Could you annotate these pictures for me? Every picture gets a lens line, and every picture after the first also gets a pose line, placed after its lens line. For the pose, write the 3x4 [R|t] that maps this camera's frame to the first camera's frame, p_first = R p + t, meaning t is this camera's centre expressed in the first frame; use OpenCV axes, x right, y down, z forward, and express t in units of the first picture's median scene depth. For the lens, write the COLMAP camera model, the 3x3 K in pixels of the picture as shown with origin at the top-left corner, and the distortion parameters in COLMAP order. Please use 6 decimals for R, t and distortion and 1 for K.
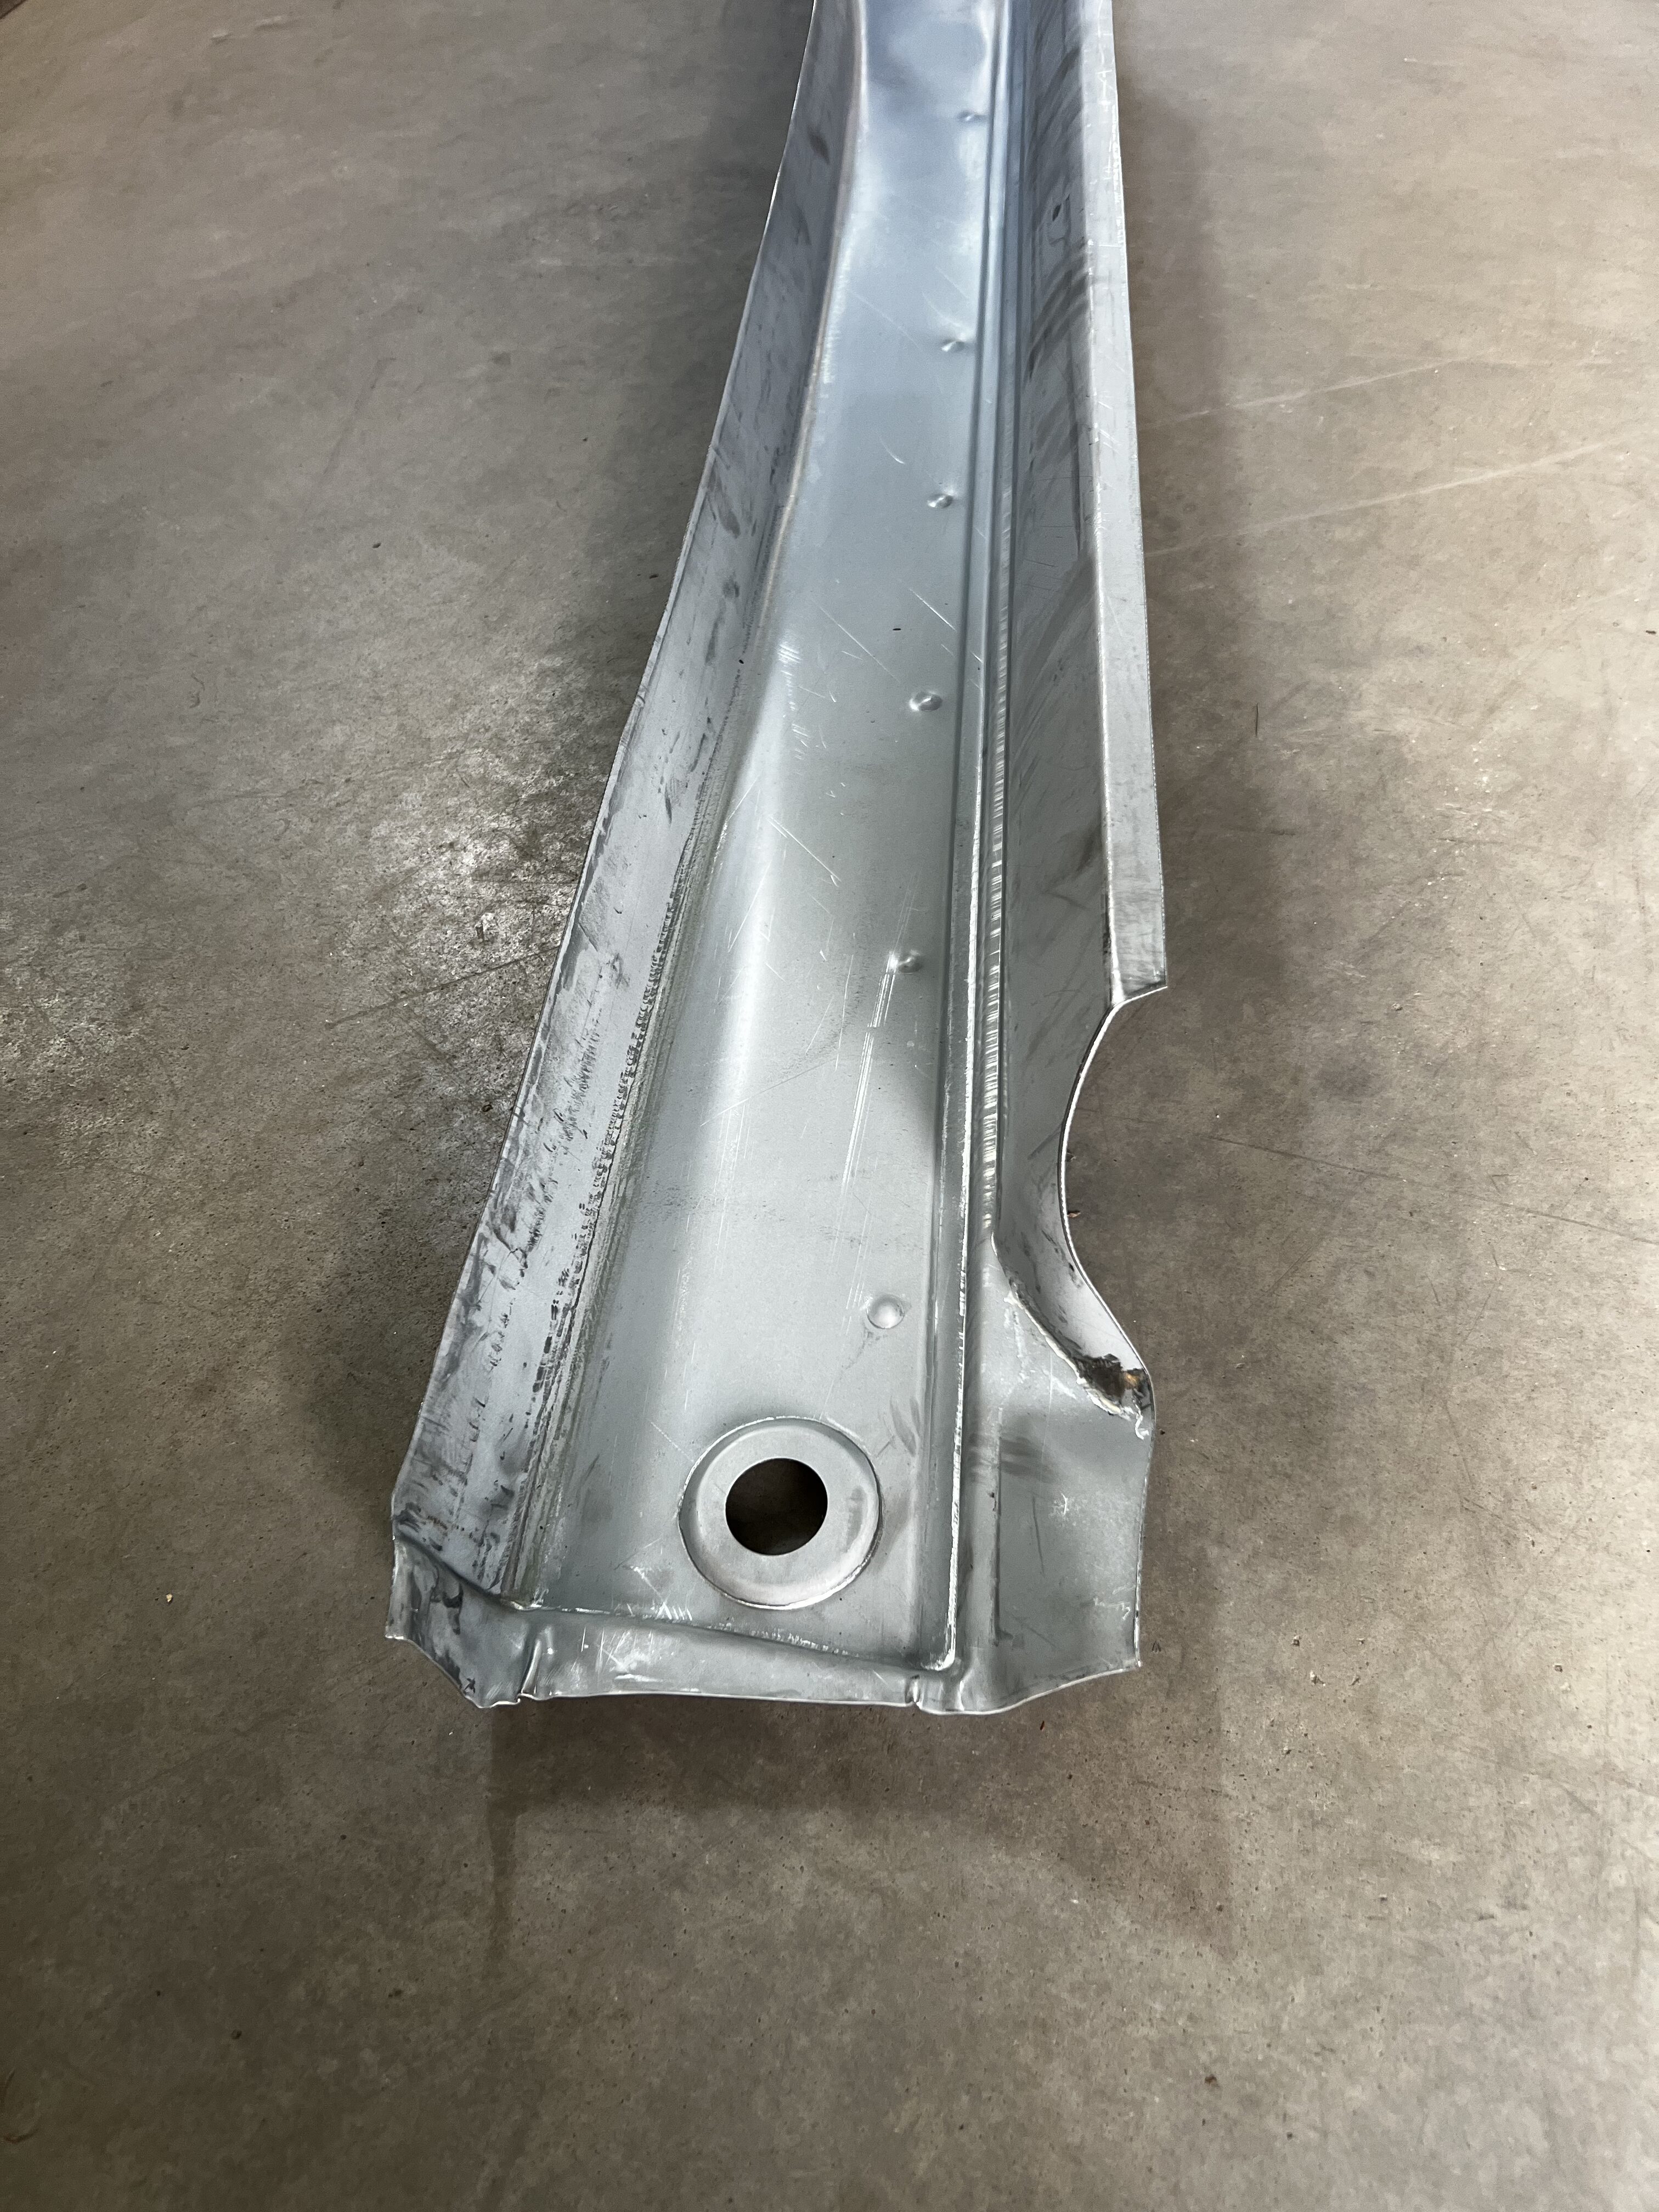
lens RADIAL K [[1663.9, 0, 840.2], [0, 1663.9, 1106.8], [0, 0, 1]] dist [0.037924, -0.047950]
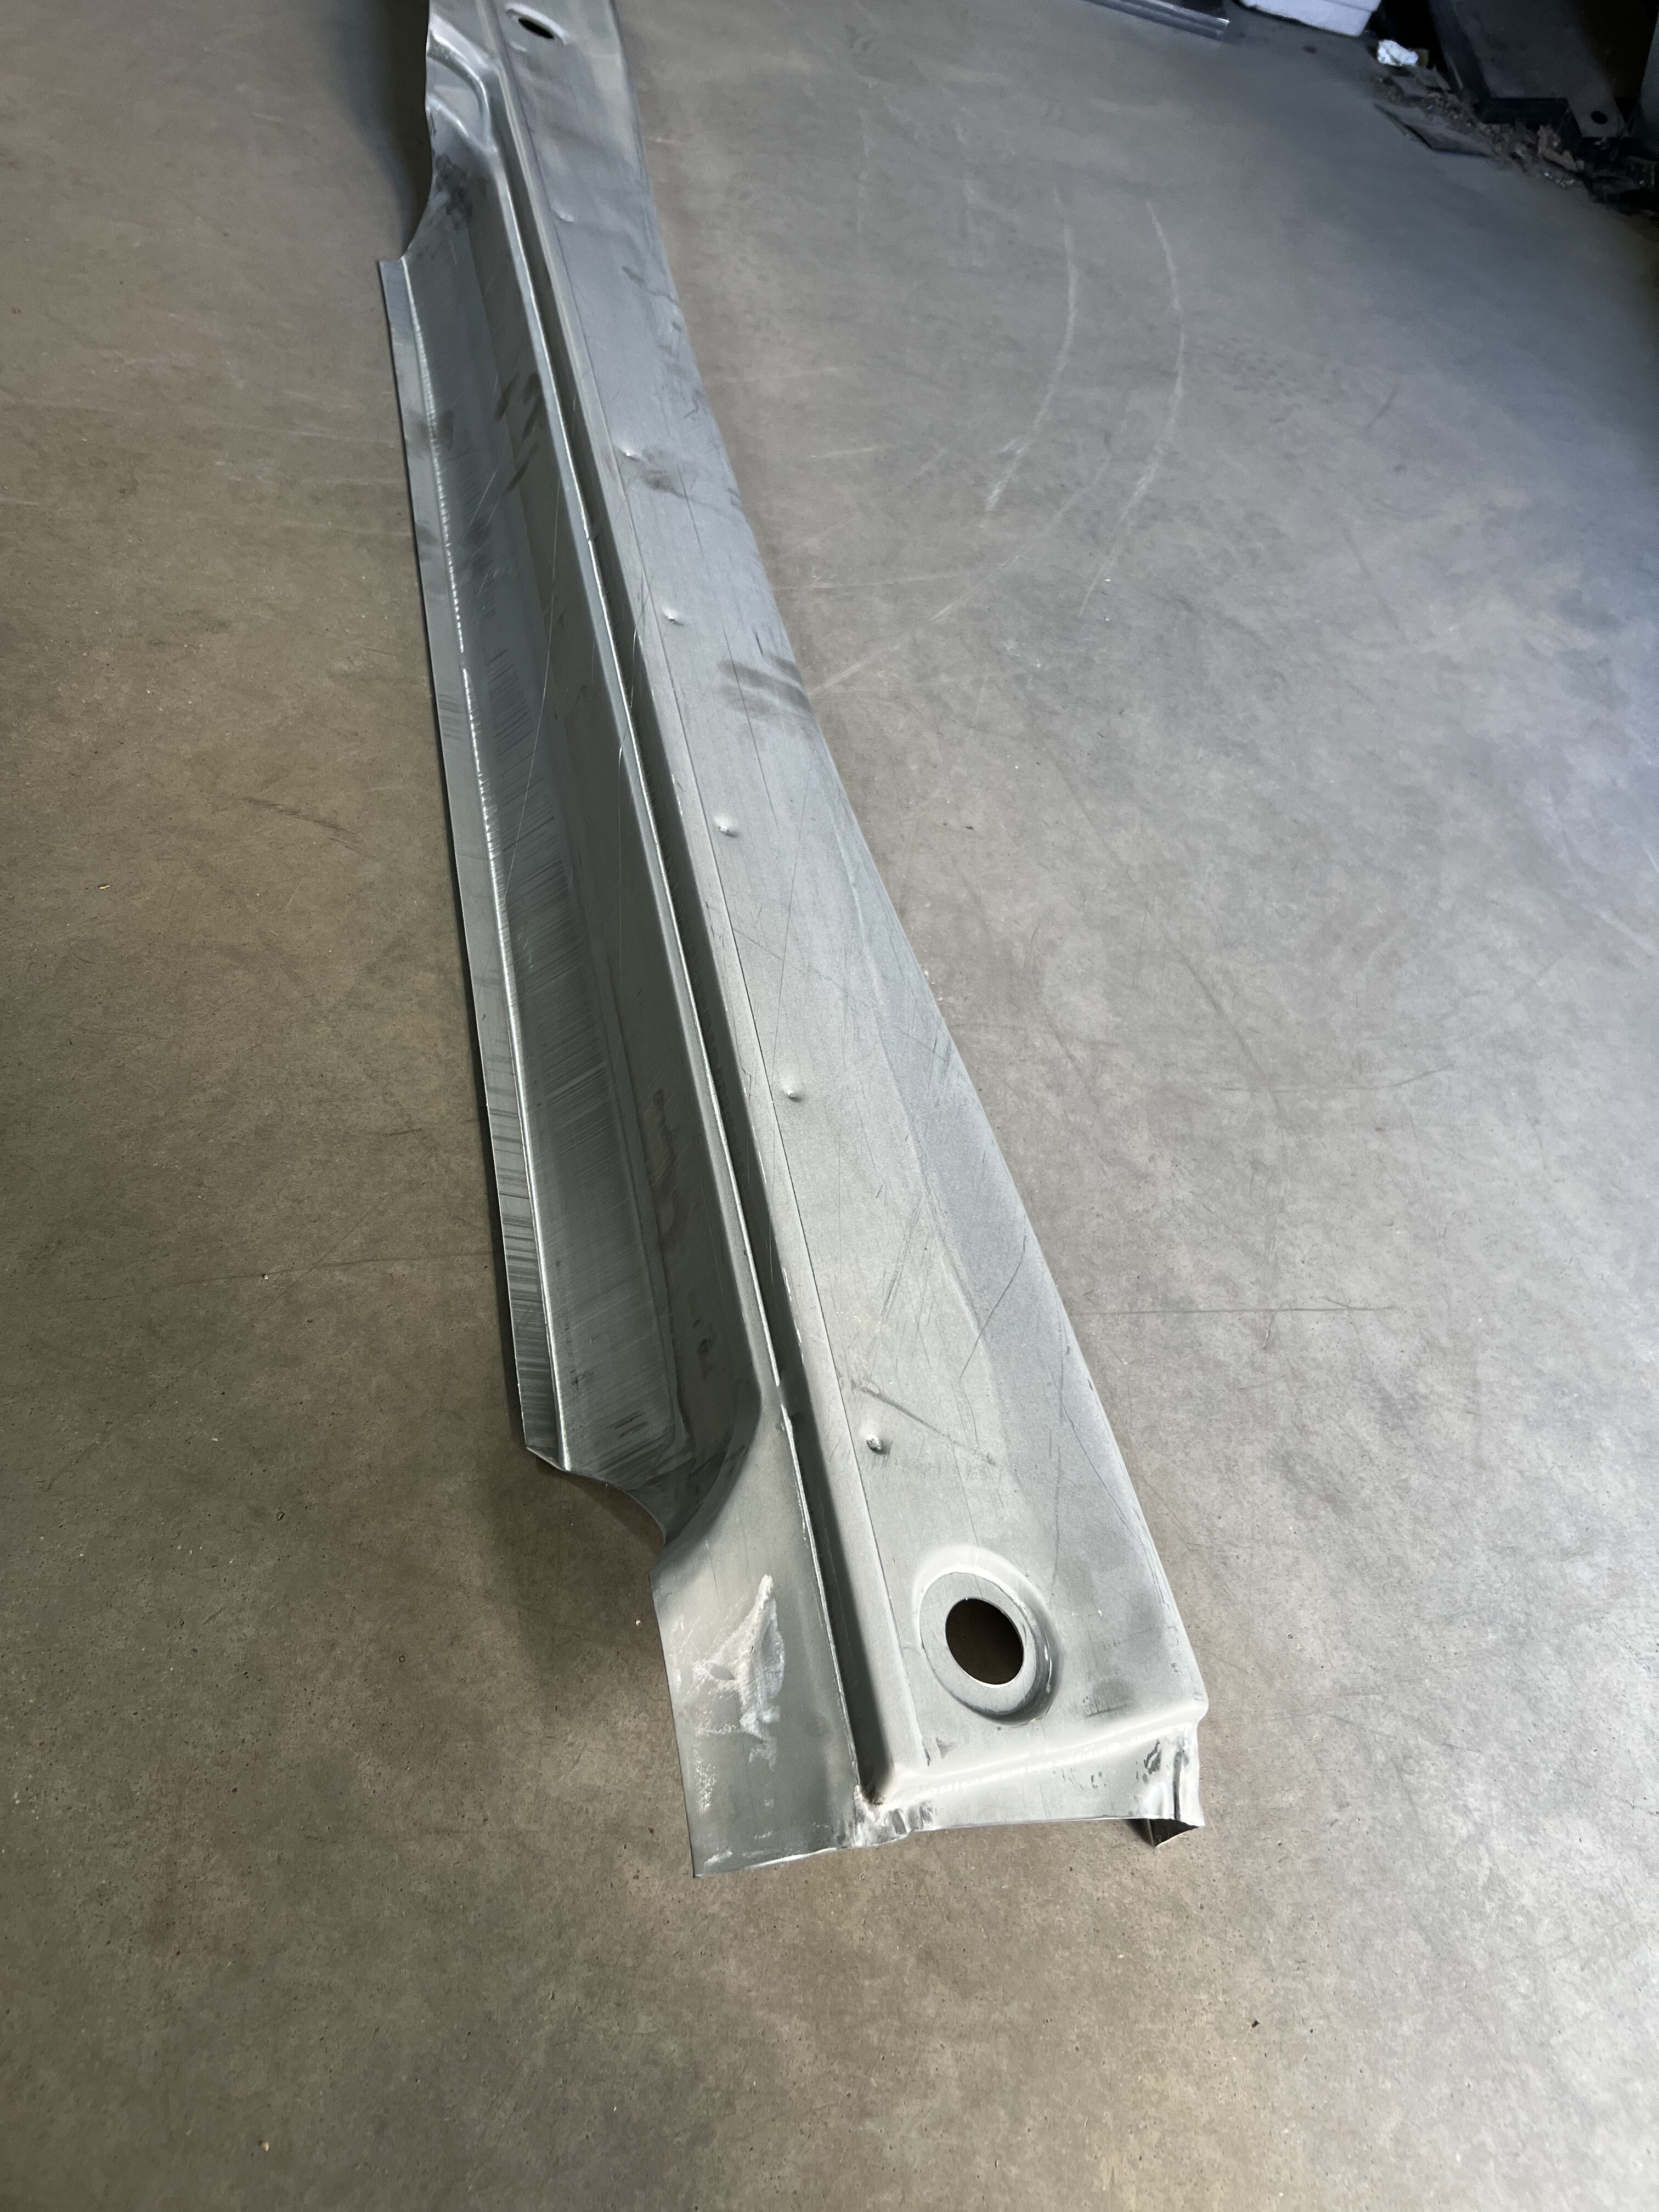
lens RADIAL K [[1663.9, 0, 840.2], [0, 1663.9, 1106.8], [0, 0, 1]] dist [0.037924, -0.047950]
pose [[0.803240, -0.231589, 0.548791, -0.410572], [0.226714, 0.970844, 0.077864, -0.222803], [-0.550823, 0.061875, 0.832325, -0.013618]]
